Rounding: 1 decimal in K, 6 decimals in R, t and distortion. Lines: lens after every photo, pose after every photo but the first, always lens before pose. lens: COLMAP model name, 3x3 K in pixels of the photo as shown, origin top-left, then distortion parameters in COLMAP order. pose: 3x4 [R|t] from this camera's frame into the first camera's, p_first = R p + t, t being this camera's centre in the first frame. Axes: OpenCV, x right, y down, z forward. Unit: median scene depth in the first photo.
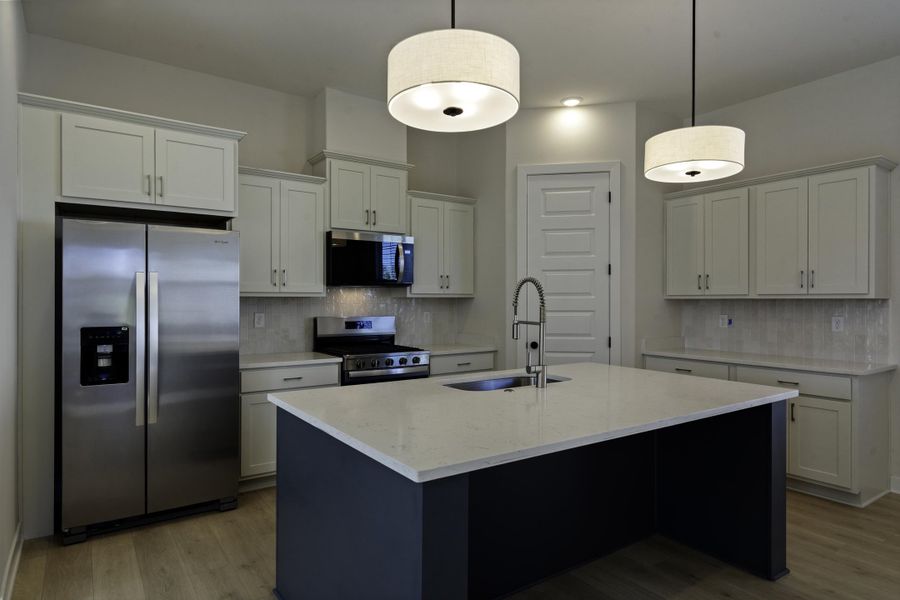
lens RADIAL K [[518.6, 0, 434.8], [0, 518.6, 302.6], [0, 0, 1]] dist [0.003168, 0.000733]
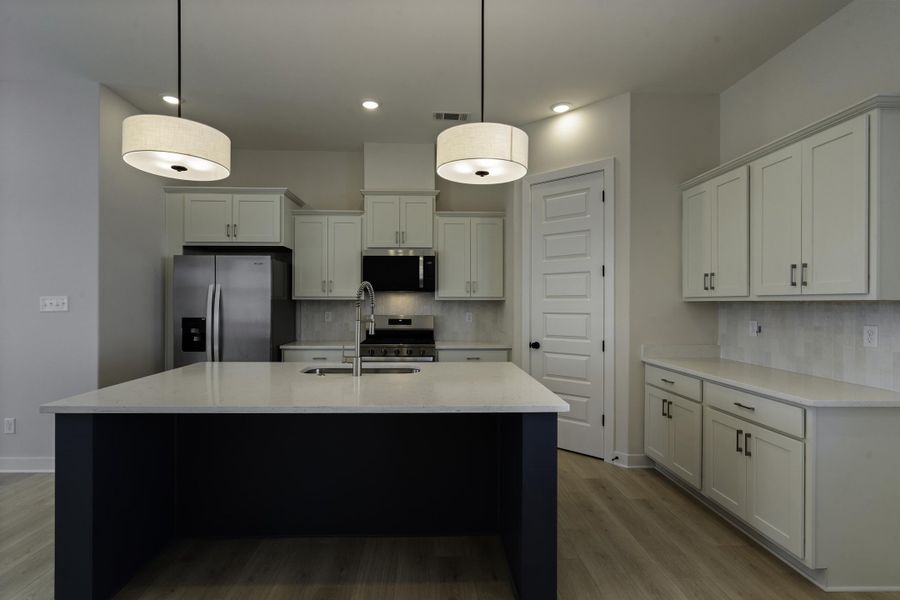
lens RADIAL K [[435.6, 0, 440.0], [0, 435.6, 302.9], [0, 0, 1]] dist [-0.001254, -0.000217]
pose [[0.844686, 0.002123, -0.535258, 0.522647], [-0.005016, 0.999980, -0.003949, 0.000283], [0.535238, 0.006020, 0.844680, 0.153439]]
